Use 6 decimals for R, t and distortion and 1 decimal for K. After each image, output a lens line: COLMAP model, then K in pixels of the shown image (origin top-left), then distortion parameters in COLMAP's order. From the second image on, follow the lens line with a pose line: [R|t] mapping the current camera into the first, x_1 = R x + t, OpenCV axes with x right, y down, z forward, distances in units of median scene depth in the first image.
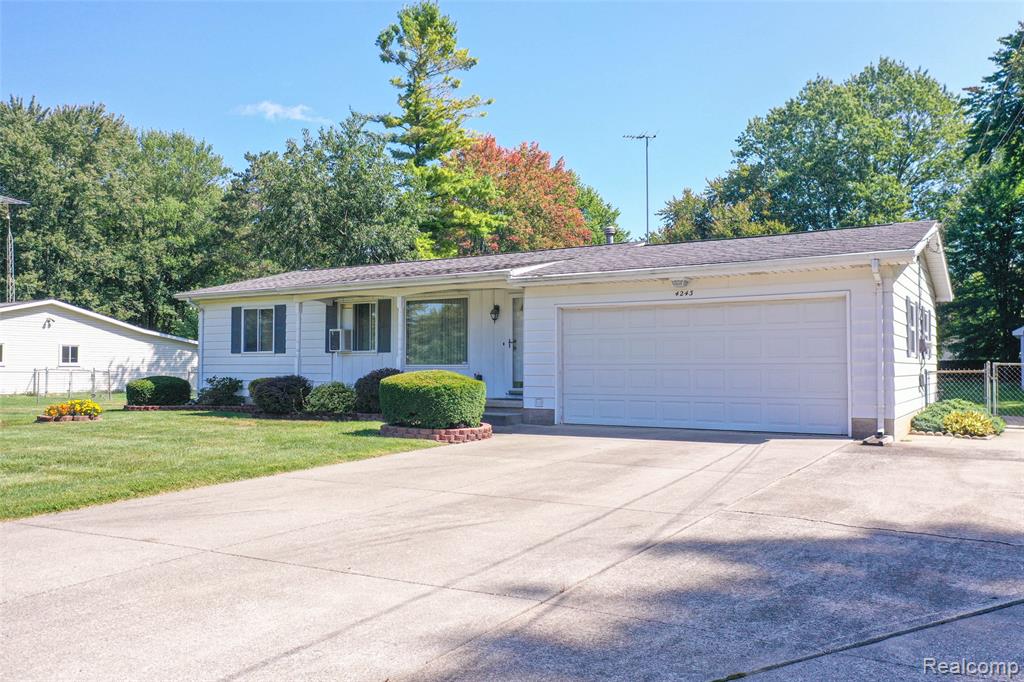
lens RADIAL K [[813.4, 0, 513.3], [0, 813.4, 348.9], [0, 0, 1]] dist [0.001217, 0.025399]
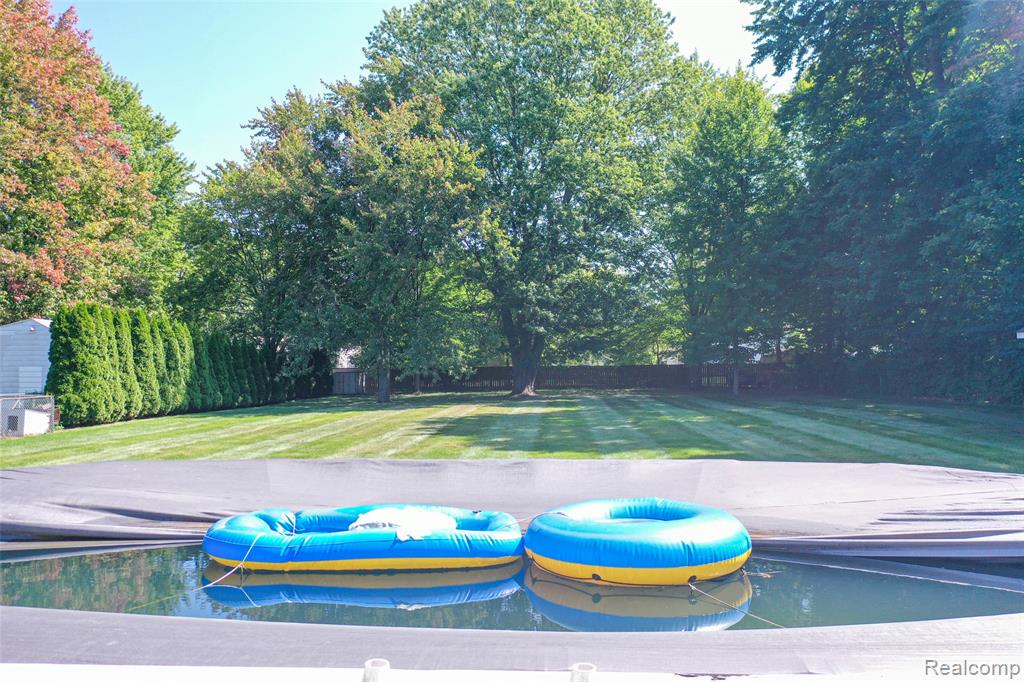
lens RADIAL K [[813.4, 0, 486.5], [0, 813.4, 363.4], [0, 0, 1]] dist [0.001217, 0.025399]
pose [[0.876331, 0.015597, 0.481456, 0.153673], [-0.018634, 0.999825, 0.001528, 0.021224], [-0.481348, -0.010311, 0.876469, 1.294140]]
